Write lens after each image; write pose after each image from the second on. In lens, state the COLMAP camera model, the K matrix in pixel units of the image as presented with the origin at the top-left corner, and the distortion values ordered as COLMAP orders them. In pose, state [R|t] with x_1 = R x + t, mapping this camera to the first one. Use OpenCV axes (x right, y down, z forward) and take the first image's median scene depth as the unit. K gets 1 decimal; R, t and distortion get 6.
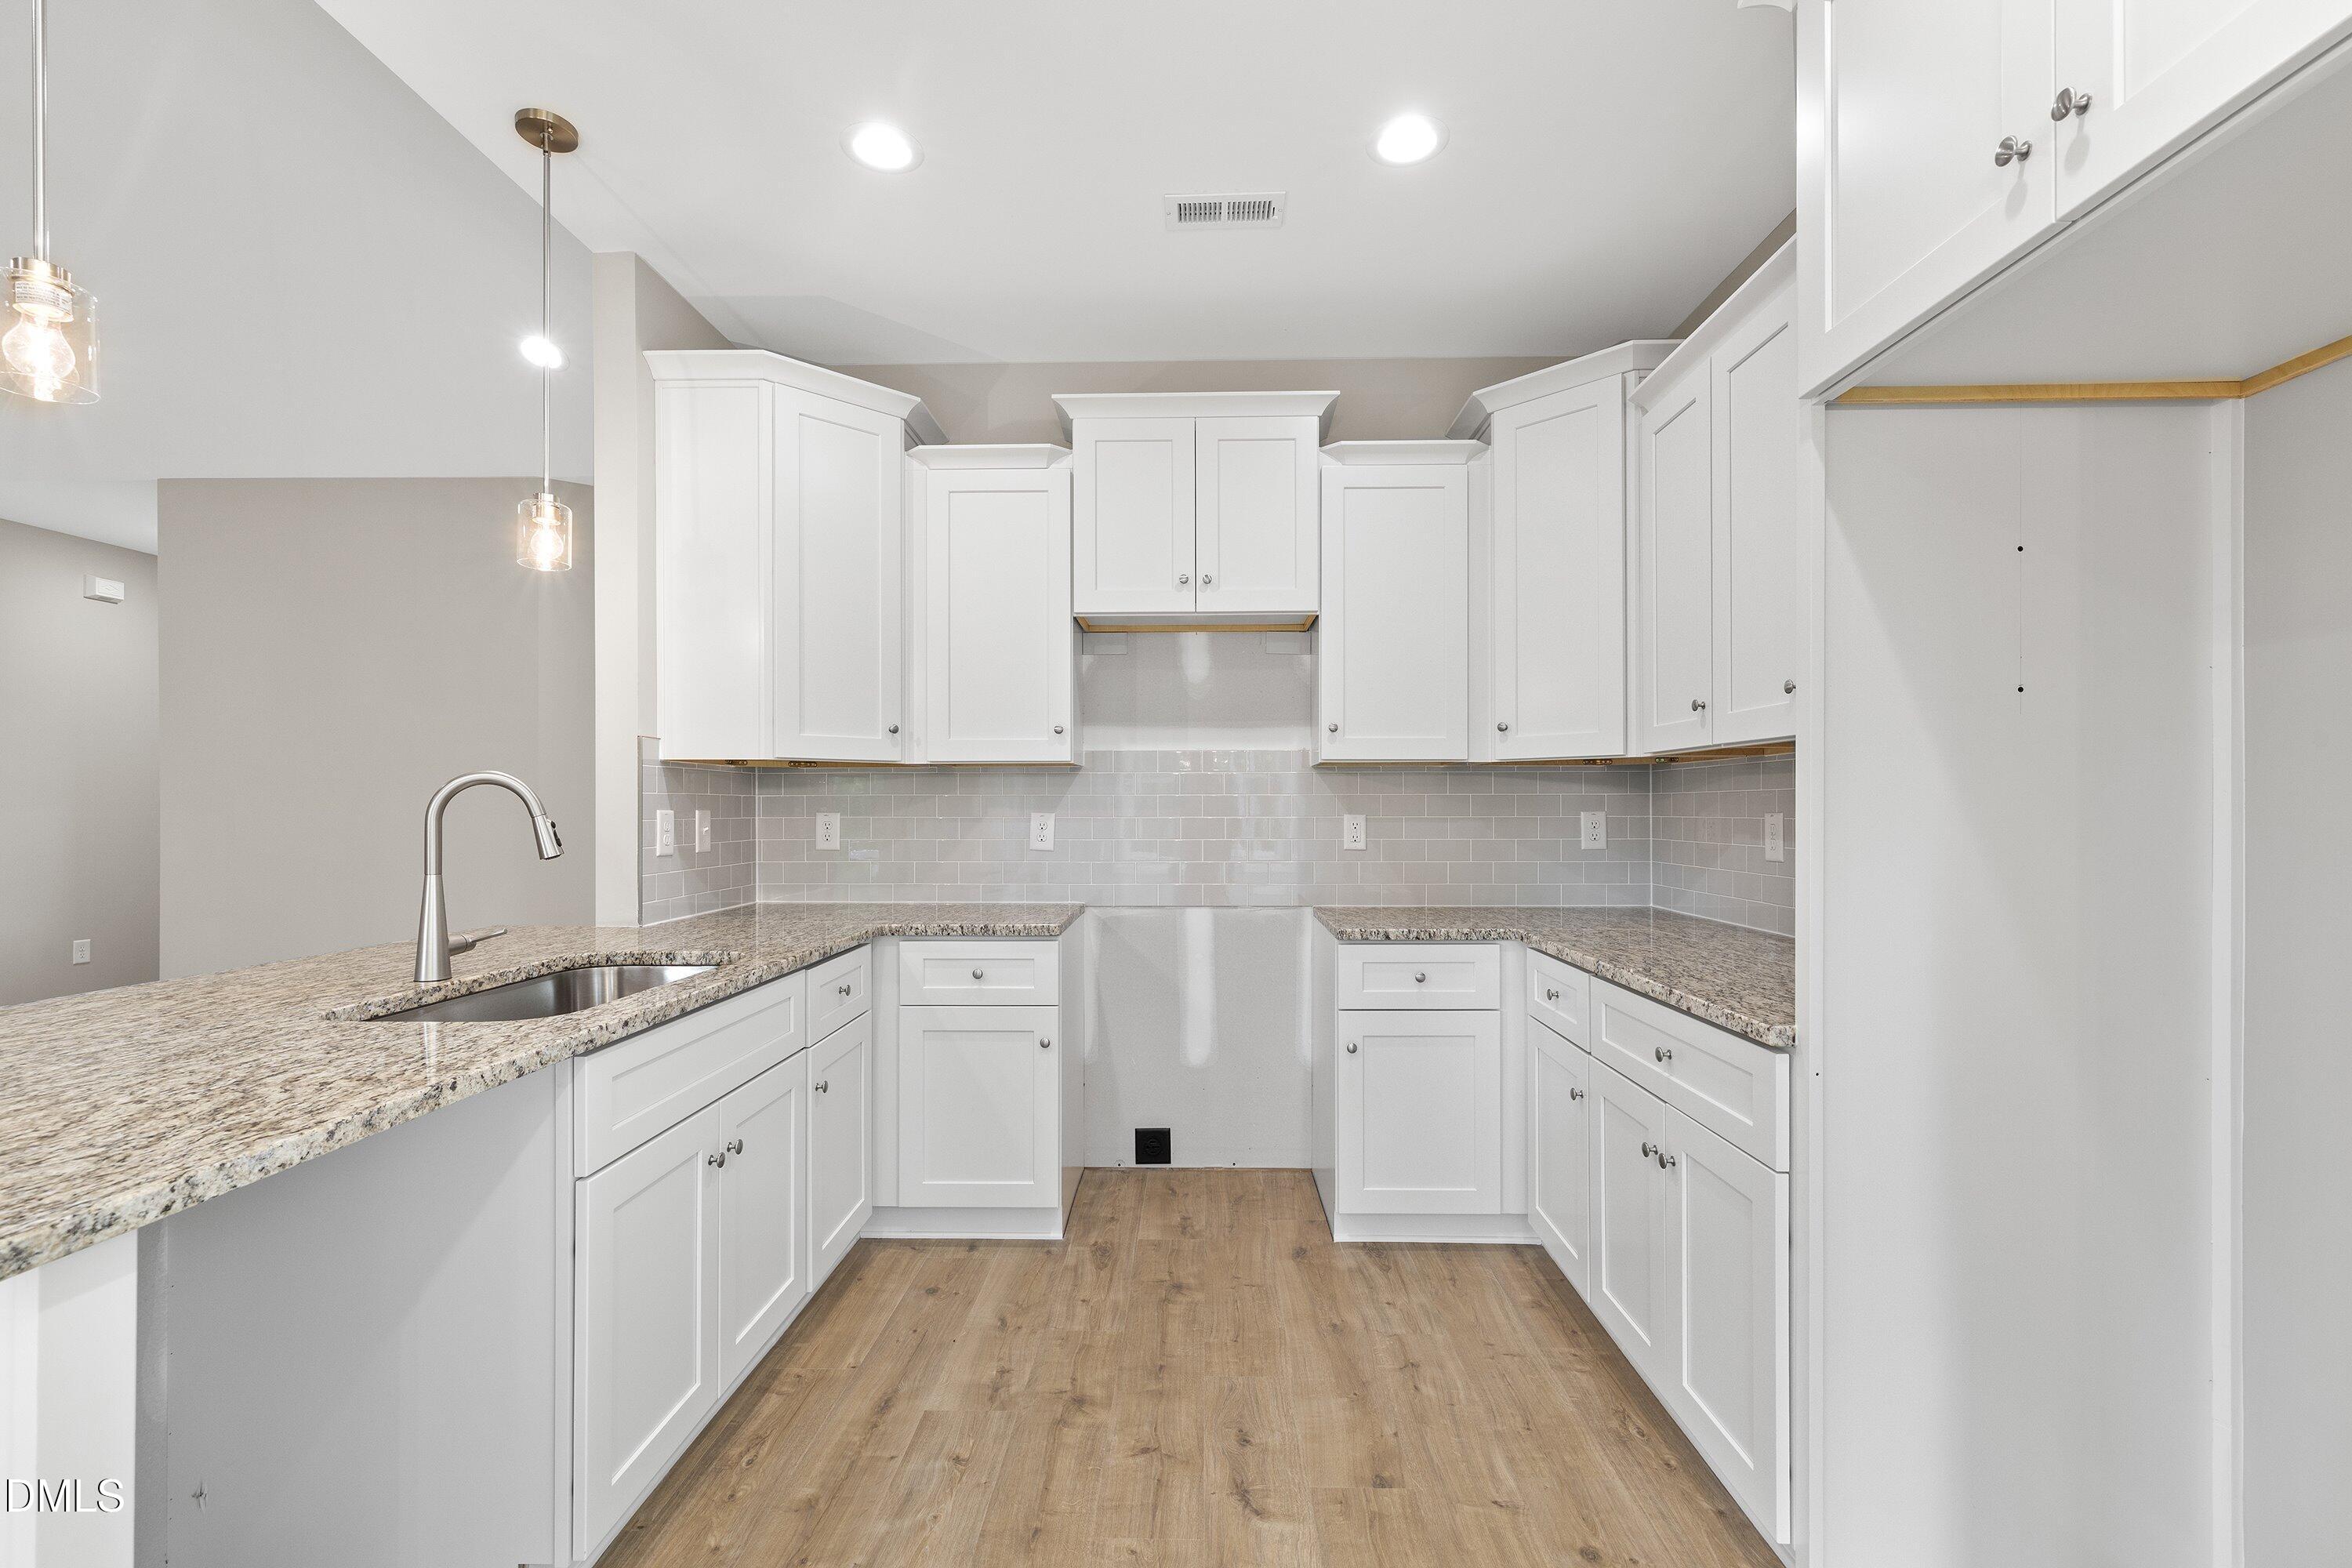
lens RADIAL K [[1020.9, 0, 1181.3], [0, 1020.9, 788.5], [0, 0, 1]] dist [0.000005, 0.000909]
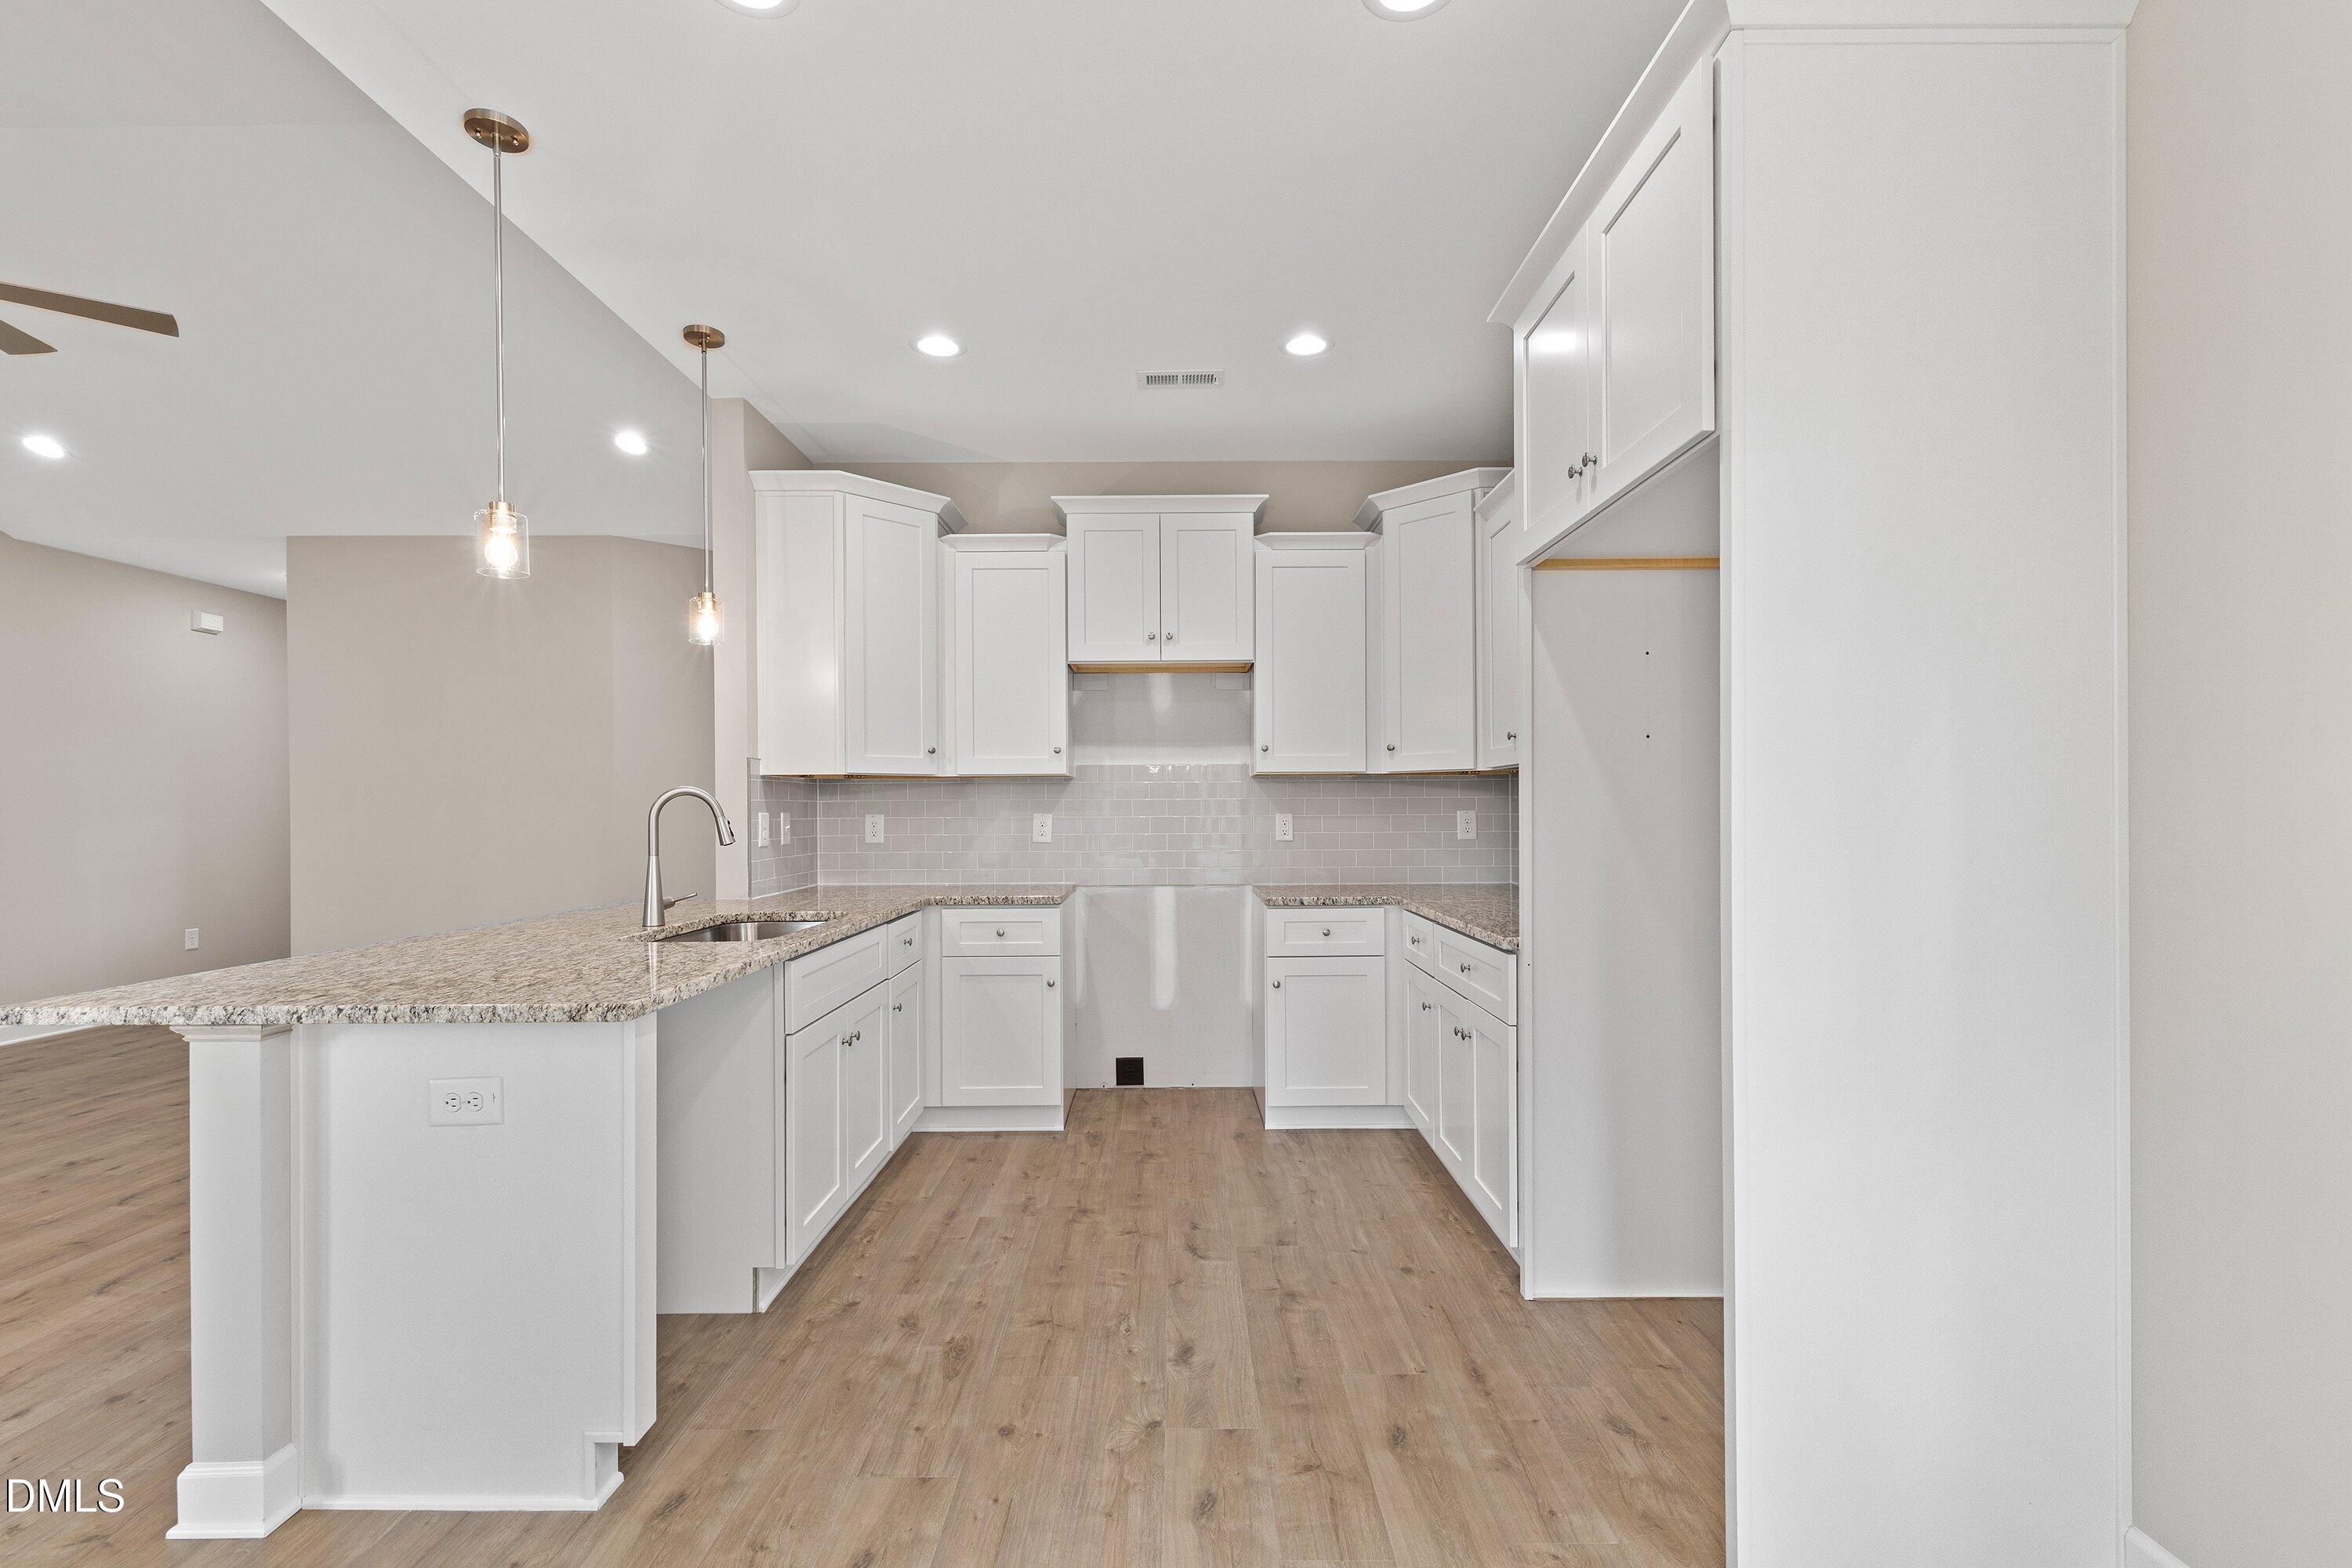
lens RADIAL K [[1020.9, 0, 1181.3], [0, 1020.9, 788.5], [0, 0, 1]] dist [0.000005, 0.000909]
pose [[0.999491, -0.004204, 0.031621, -0.002254], [0.004252, 0.999990, -0.001458, -0.006372], [-0.031614, 0.001592, 0.999499, -0.360922]]
